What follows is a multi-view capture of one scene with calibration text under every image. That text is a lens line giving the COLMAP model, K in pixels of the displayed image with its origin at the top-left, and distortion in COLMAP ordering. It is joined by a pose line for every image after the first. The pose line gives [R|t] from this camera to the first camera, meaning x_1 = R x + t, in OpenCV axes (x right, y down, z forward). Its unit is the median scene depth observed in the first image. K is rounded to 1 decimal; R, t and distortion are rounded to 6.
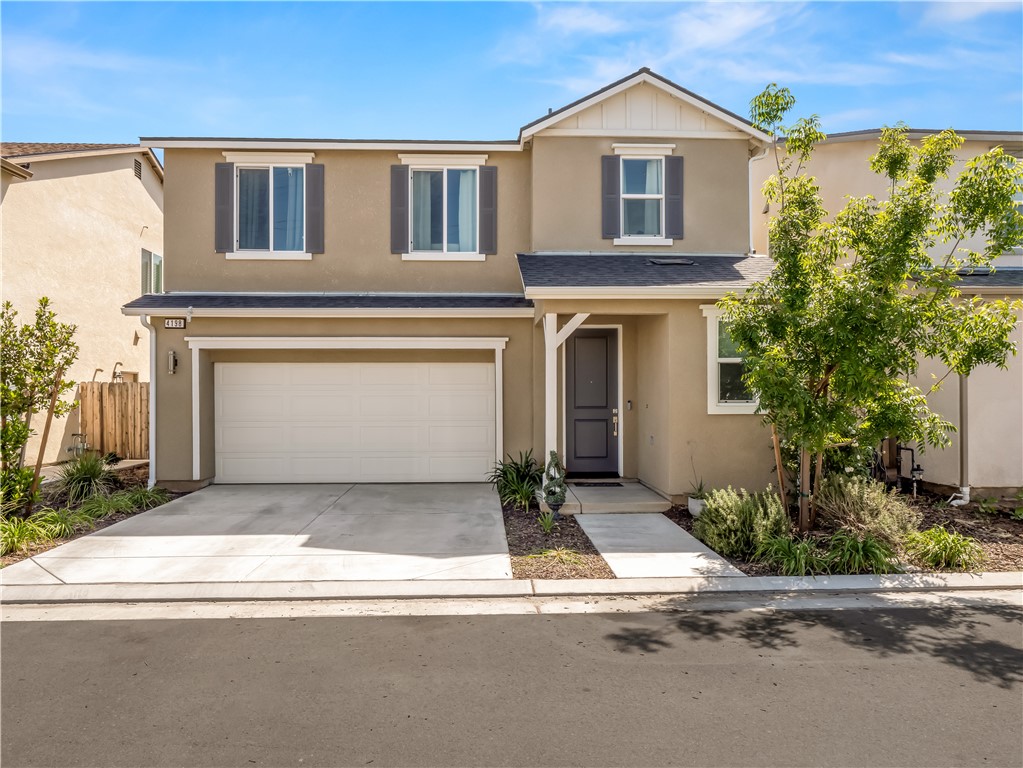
lens RADIAL K [[649.2, 0, 486.1], [0, 649.2, 388.6], [0, 0, 1]] dist [-0.000525, -0.009471]
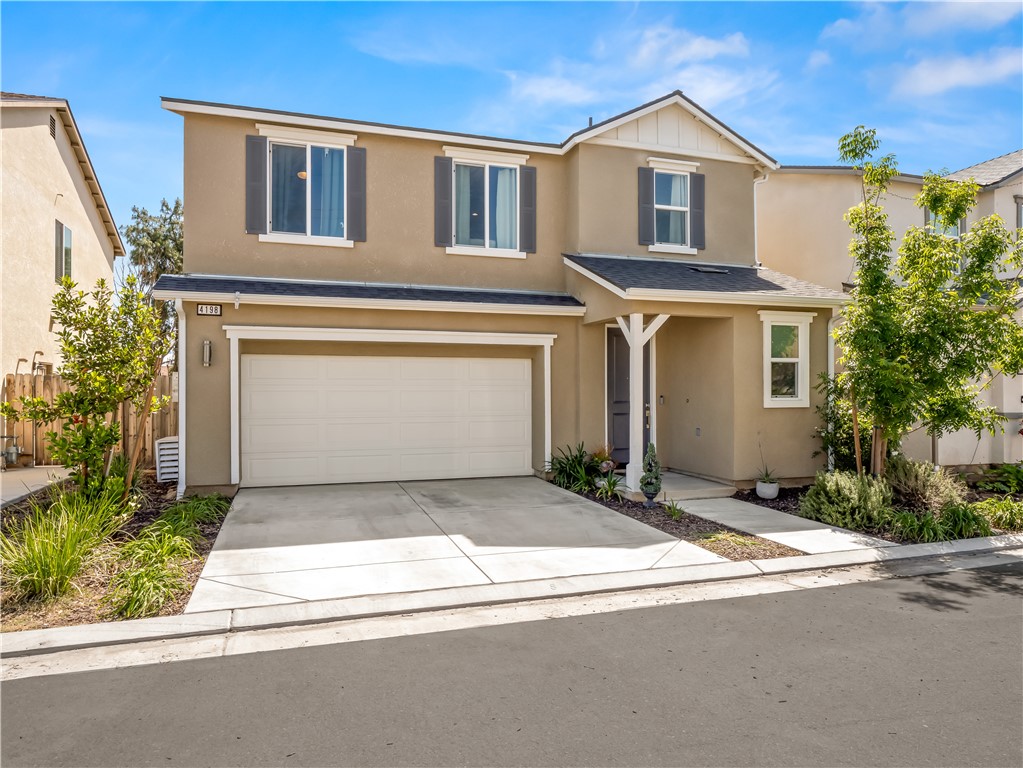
lens RADIAL K [[649.2, 0, 479.3], [0, 649.2, 380.5], [0, 0, 1]] dist [-0.000525, -0.009471]
pose [[0.964304, 0.005711, 0.264736, -0.358988], [-0.004369, 0.999974, -0.005660, 0.000370], [-0.264761, 0.004302, 0.964304, 0.039039]]
